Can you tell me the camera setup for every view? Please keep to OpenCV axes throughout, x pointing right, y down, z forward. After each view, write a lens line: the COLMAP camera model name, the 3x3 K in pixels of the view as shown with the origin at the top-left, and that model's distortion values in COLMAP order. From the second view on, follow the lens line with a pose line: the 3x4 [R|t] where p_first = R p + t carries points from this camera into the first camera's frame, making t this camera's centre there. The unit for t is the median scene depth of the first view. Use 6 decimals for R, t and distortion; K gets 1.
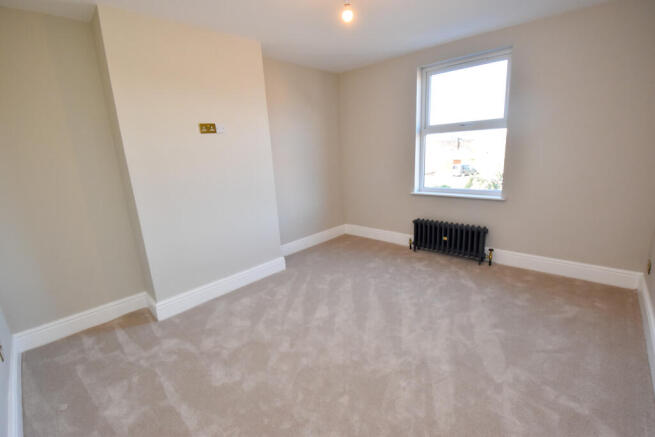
lens RADIAL K [[284.7, 0, 327.5], [0, 284.7, 218.5], [0, 0, 1]] dist [-0.001113, -0.000149]
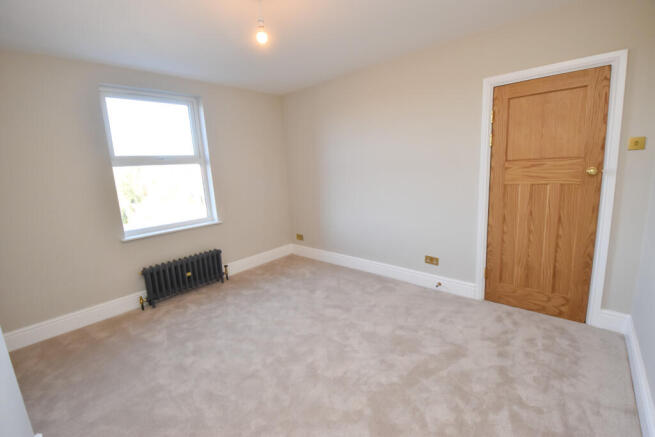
lens RADIAL K [[284.7, 0, 327.5], [0, 284.7, 218.5], [0, 0, 1]] dist [-0.001113, -0.000149]
pose [[-0.004782, -0.120418, 0.992712, -0.524566], [0.296512, 0.947908, 0.116411, -0.081416], [-0.955017, 0.294907, 0.031172, 0.499643]]
